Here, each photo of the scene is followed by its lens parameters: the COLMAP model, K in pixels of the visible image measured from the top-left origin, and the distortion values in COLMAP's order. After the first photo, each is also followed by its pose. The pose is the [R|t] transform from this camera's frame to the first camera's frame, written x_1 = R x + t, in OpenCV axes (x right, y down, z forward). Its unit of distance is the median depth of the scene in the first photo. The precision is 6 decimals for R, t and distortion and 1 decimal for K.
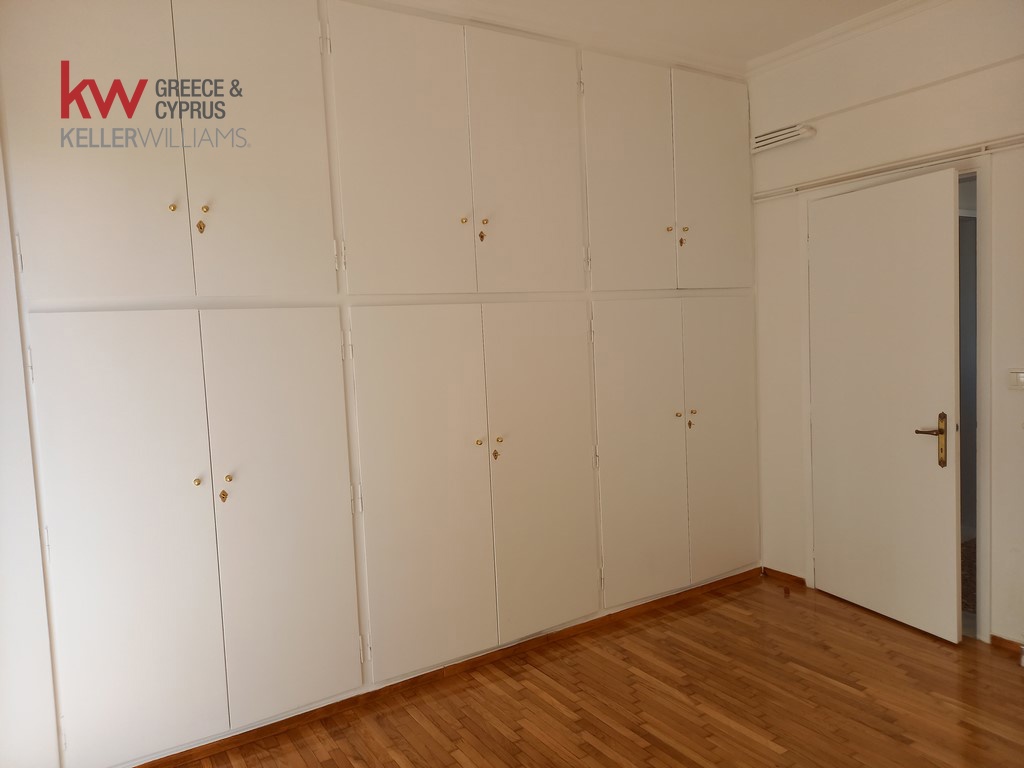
lens RADIAL K [[743.0, 0, 520.2], [0, 743.0, 384.2], [0, 0, 1]] dist [0.057418, -0.064887]
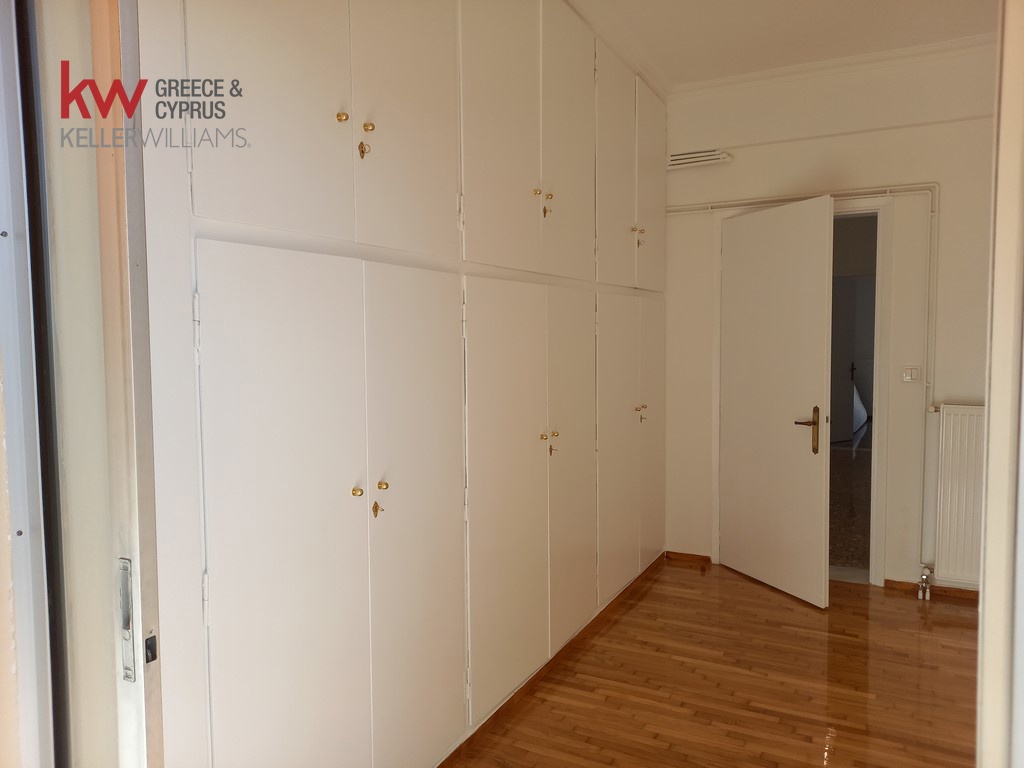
lens RADIAL K [[743.0, 0, 520.2], [0, 743.0, 384.2], [0, 0, 1]] dist [0.057418, -0.064887]
pose [[0.862880, 0.006208, 0.505371, -0.519789], [0.005762, 0.999739, -0.022120, 0.032616], [-0.505376, 0.021999, 0.862619, 0.219228]]
